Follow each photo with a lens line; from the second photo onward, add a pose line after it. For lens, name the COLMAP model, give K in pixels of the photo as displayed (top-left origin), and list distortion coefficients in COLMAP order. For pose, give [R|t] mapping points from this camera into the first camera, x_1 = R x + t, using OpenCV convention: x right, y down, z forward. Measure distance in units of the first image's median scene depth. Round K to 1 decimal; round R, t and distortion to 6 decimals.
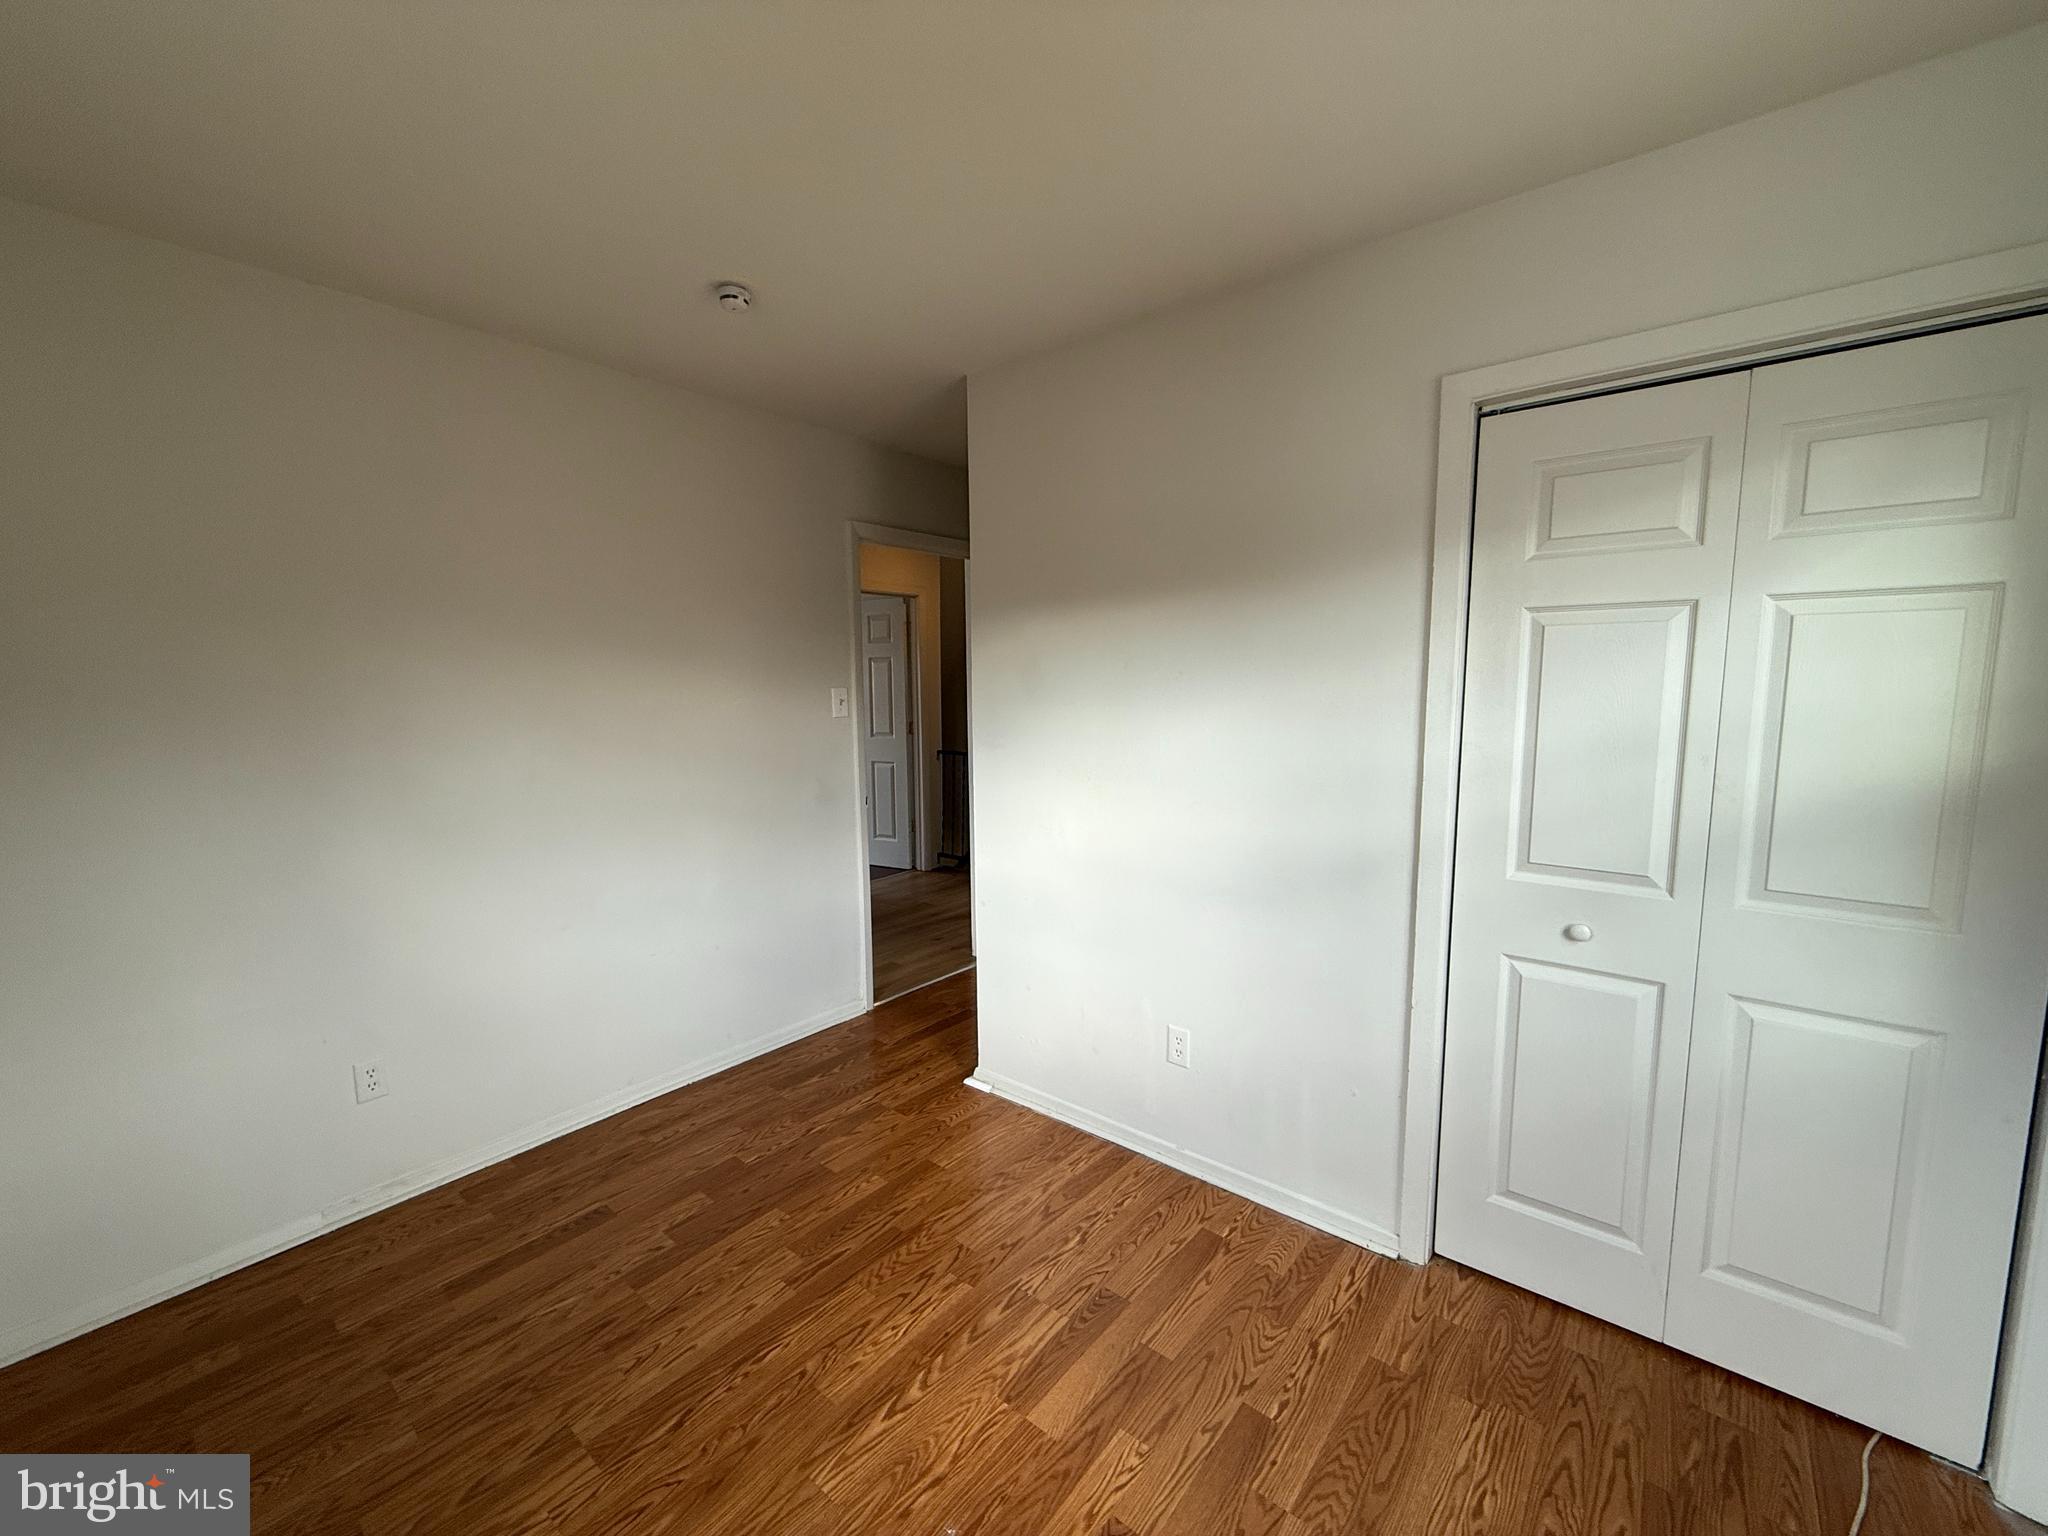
lens RADIAL K [[815.2, 0, 1026.8], [0, 815.2, 773.0], [0, 0, 1]] dist [-0.002850, 0.000395]
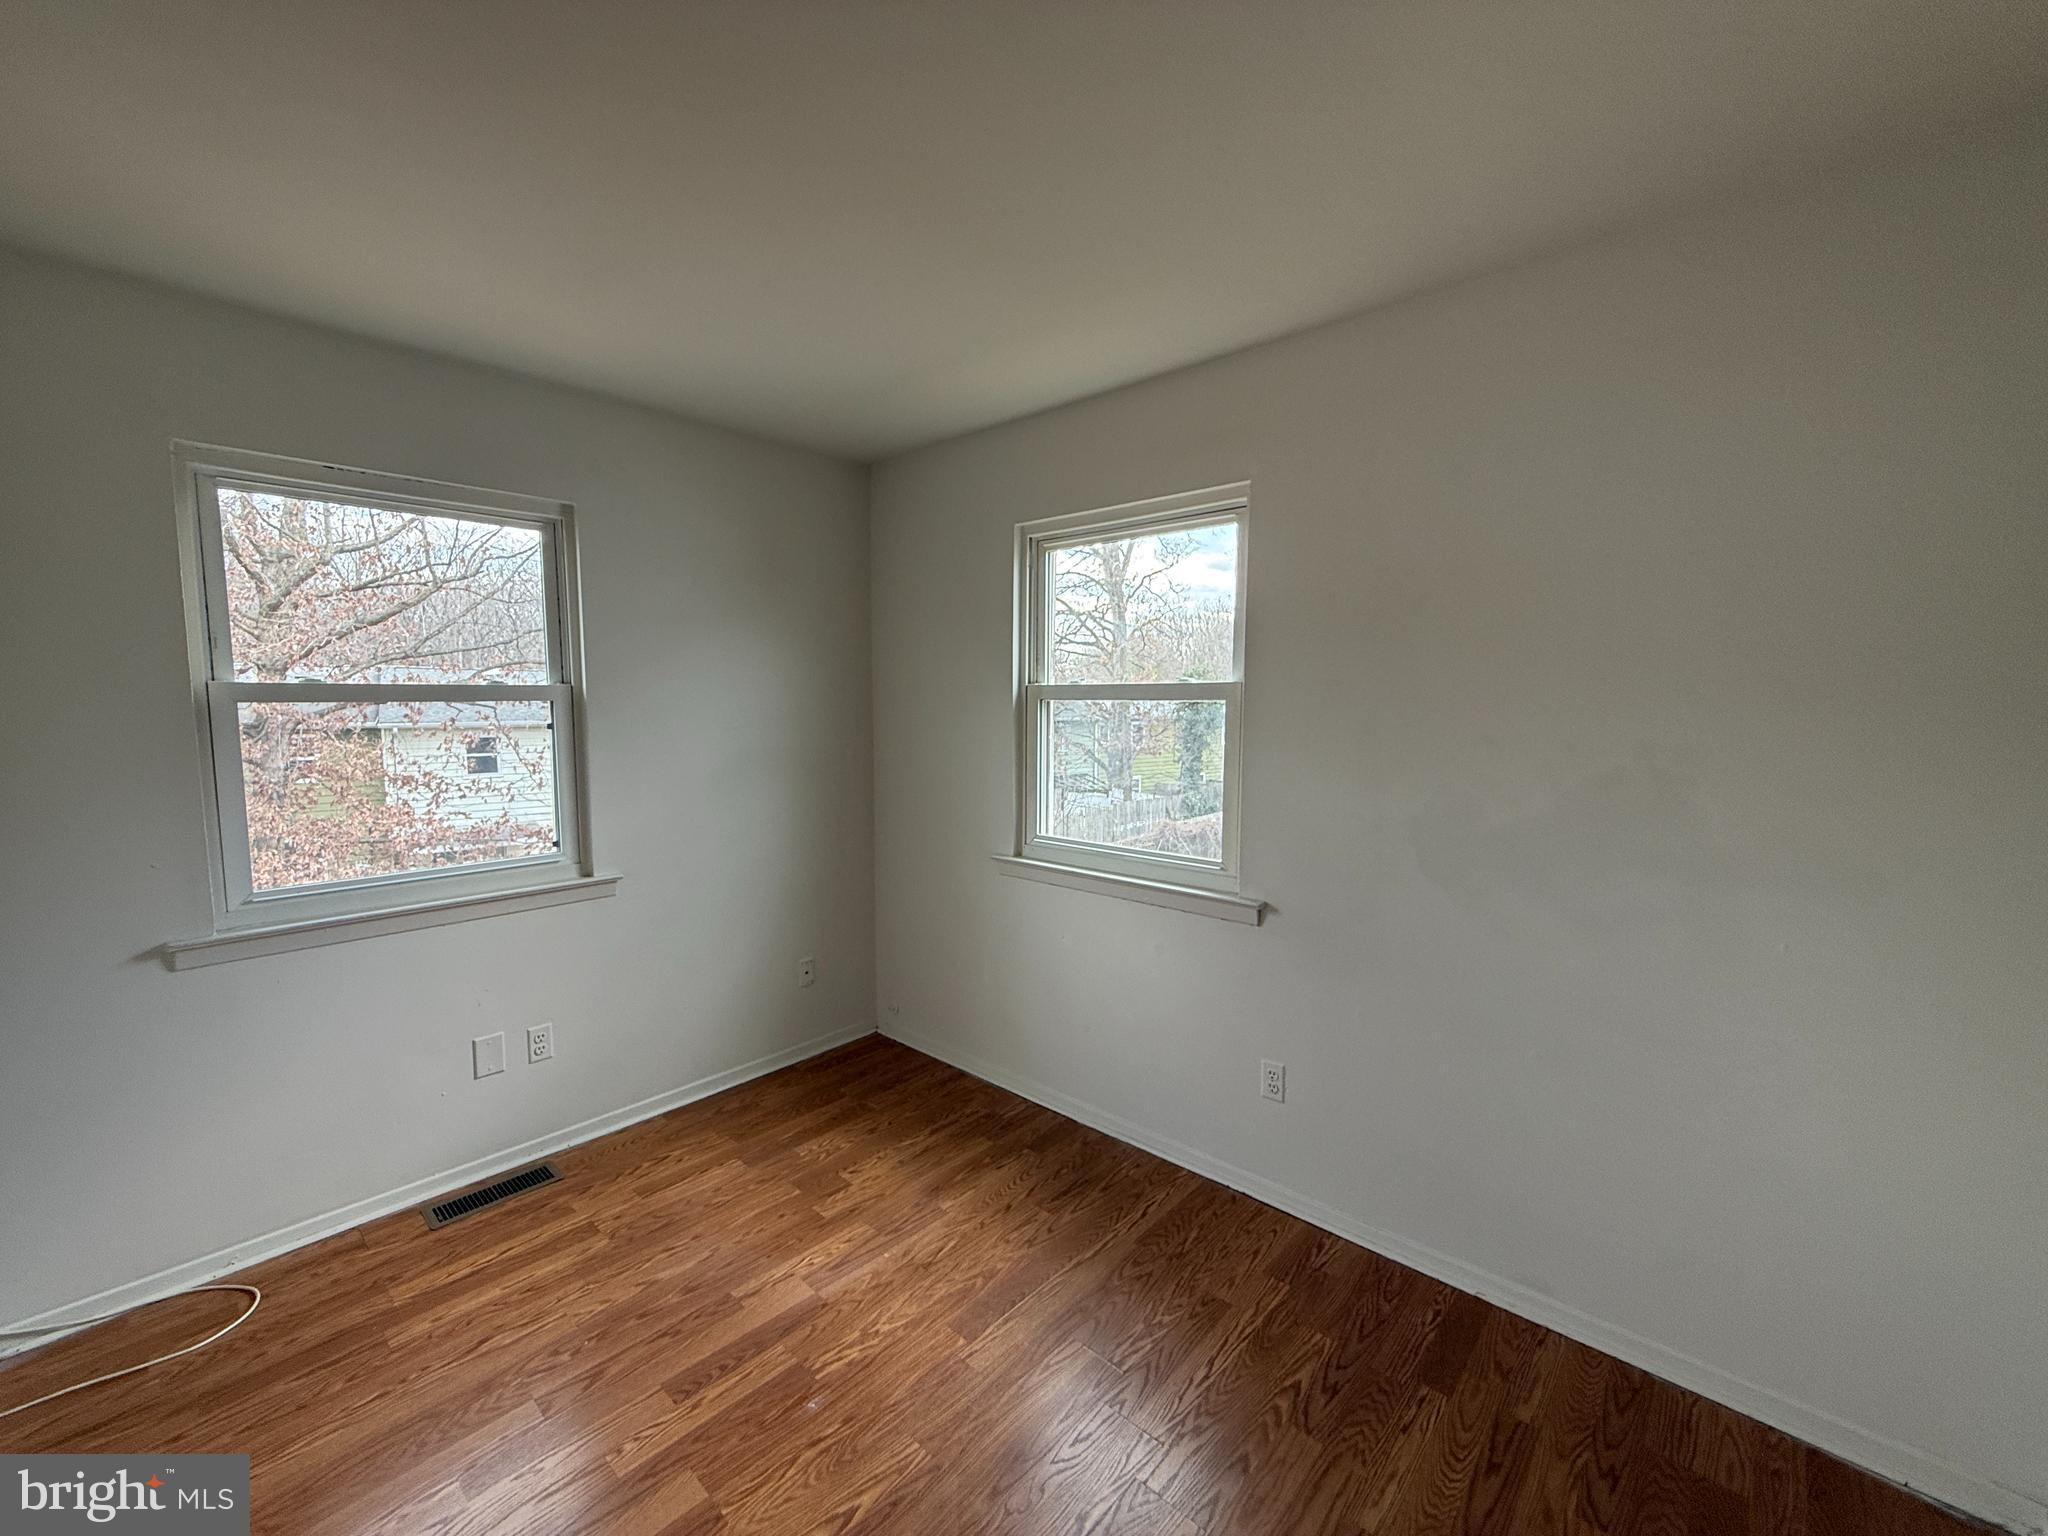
lens RADIAL K [[815.2, 0, 1023.3], [0, 815.2, 768.8], [0, 0, 1]] dist [-0.002850, 0.000395]
pose [[-0.998760, 0.000081, 0.049784, -0.374934], [0.009825, 0.980651, 0.195519, -0.192518], [-0.048805, 0.195766, -0.979435, 1.585739]]
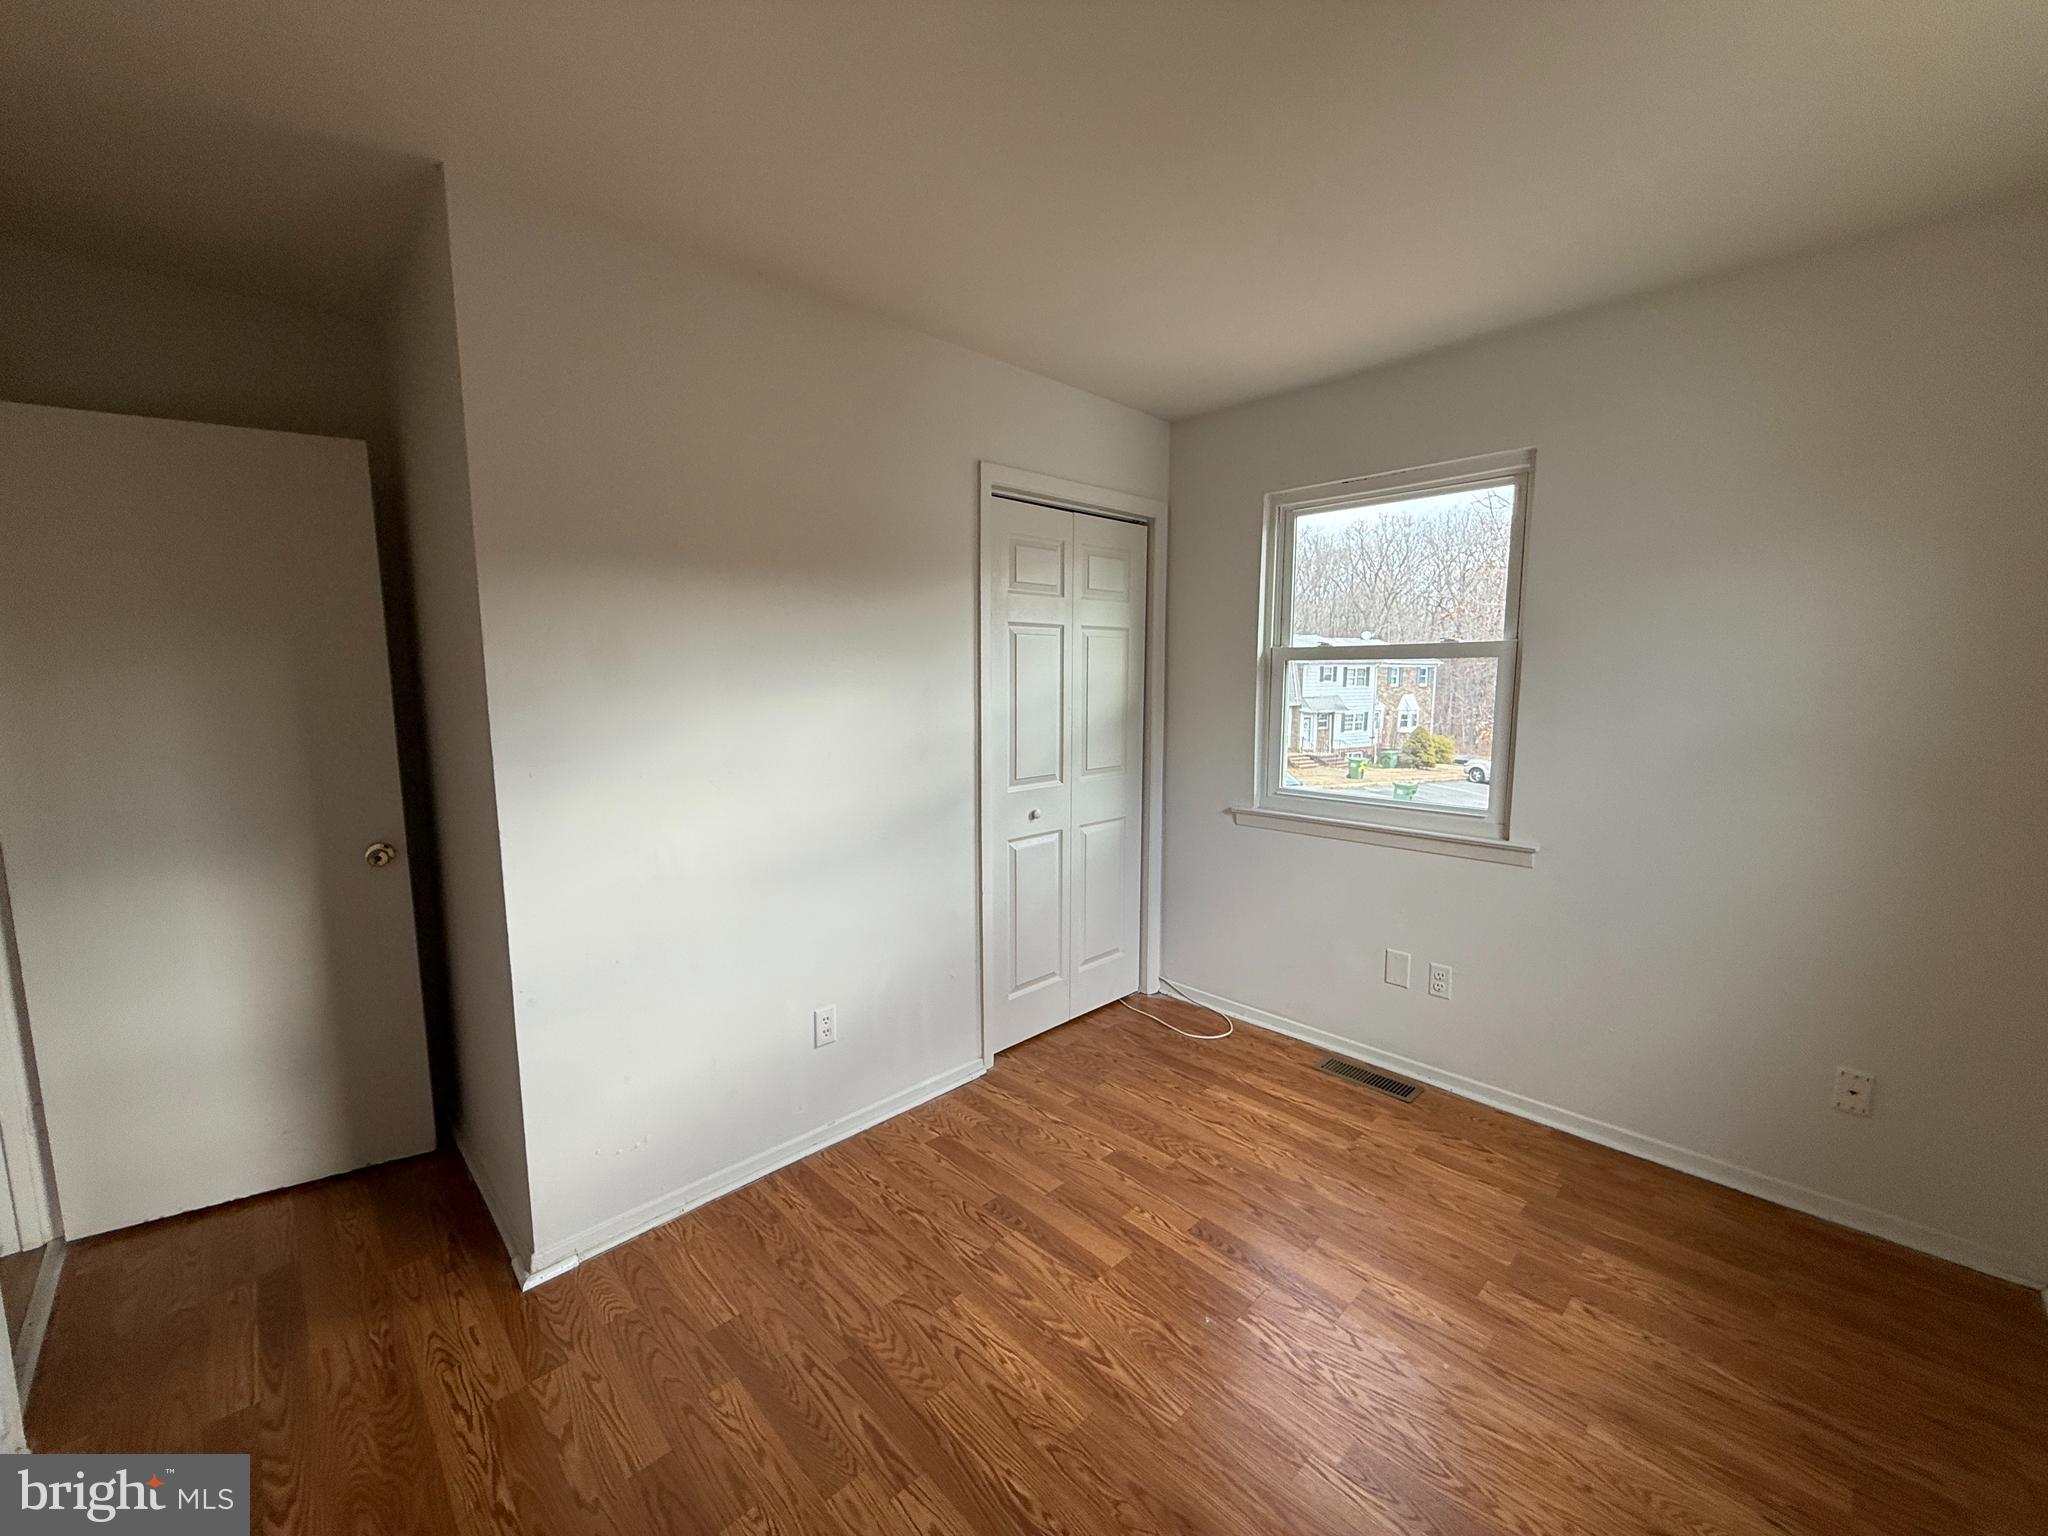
lens RADIAL K [[815.2, 0, 1014.3], [0, 815.2, 769.0], [0, 0, 1]] dist [-0.002850, 0.000395]
pose [[0.117961, -0.115940, 0.986227, -1.038654], [0.114120, 0.988163, 0.102518, -0.081937], [-0.986439, 0.100455, 0.129796, 0.831698]]
